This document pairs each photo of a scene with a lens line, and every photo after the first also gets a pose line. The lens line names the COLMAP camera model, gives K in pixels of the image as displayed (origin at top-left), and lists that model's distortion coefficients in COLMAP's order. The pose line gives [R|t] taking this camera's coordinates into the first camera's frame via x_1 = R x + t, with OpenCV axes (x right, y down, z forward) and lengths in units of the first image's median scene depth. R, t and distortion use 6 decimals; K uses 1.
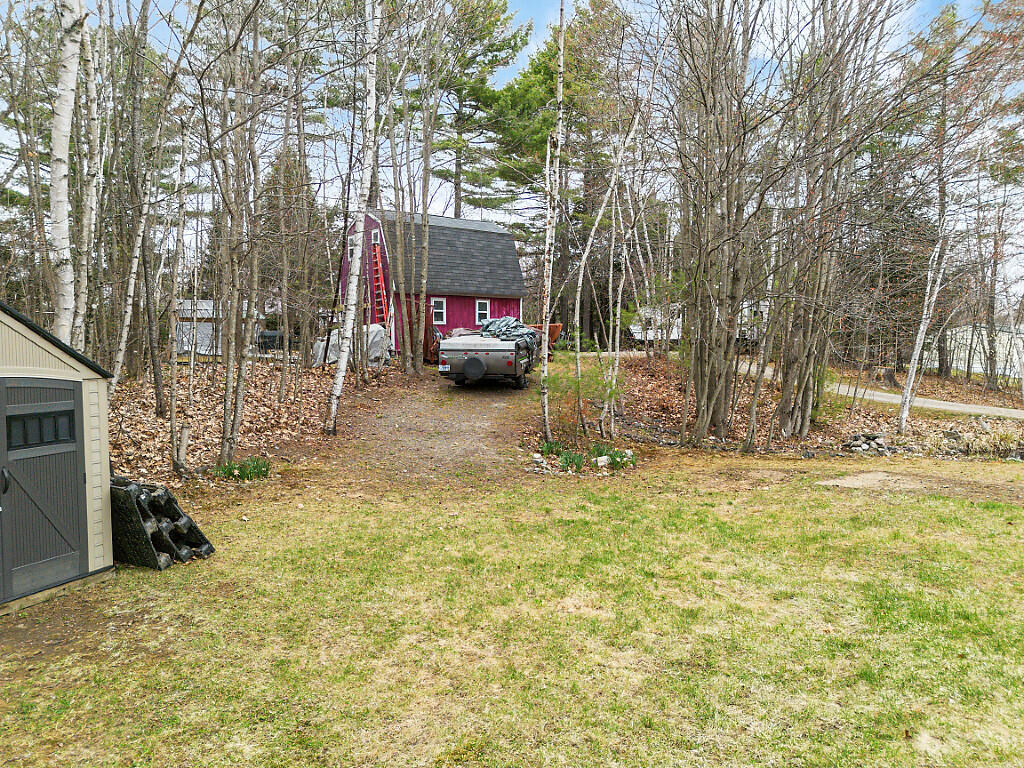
lens RADIAL K [[715.6, 0, 512.4], [0, 715.6, 384.4], [0, 0, 1]] dist [0.002330, -0.000786]
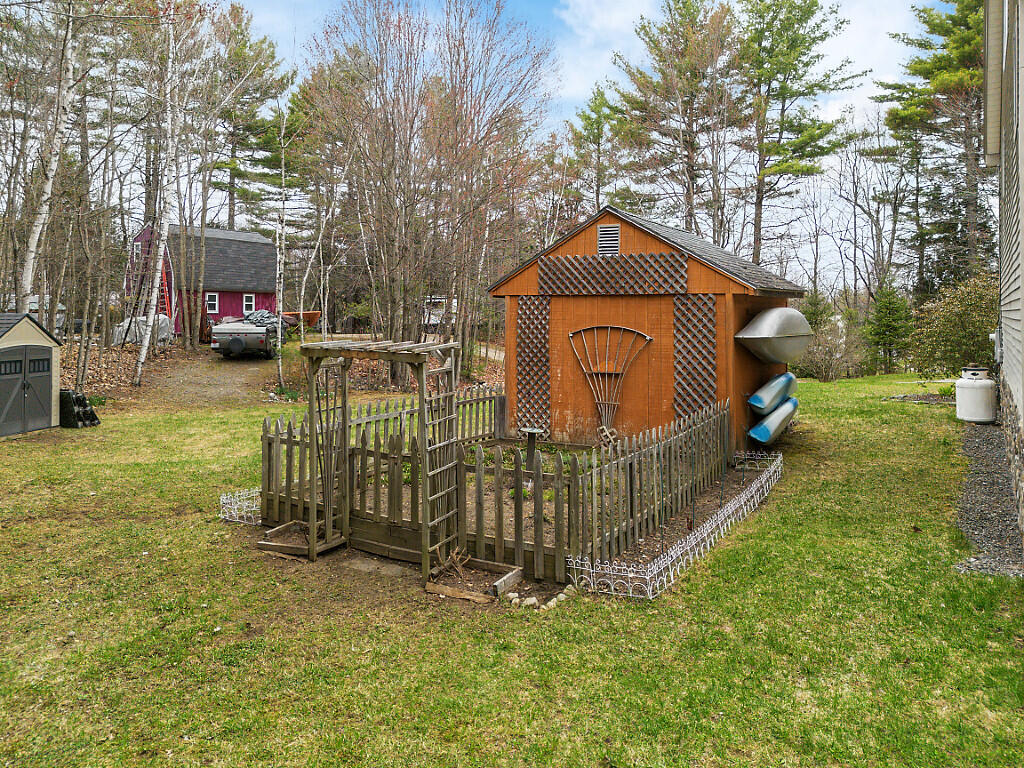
lens RADIAL K [[715.6, 0, 512.1], [0, 715.6, 309.7], [0, 0, 1]] dist [0.002330, -0.000786]
pose [[0.957366, 0.005024, 0.288833, 0.056995], [0.017803, 0.996922, -0.076350, 0.024690], [-0.288327, 0.078237, 0.954330, -0.524497]]
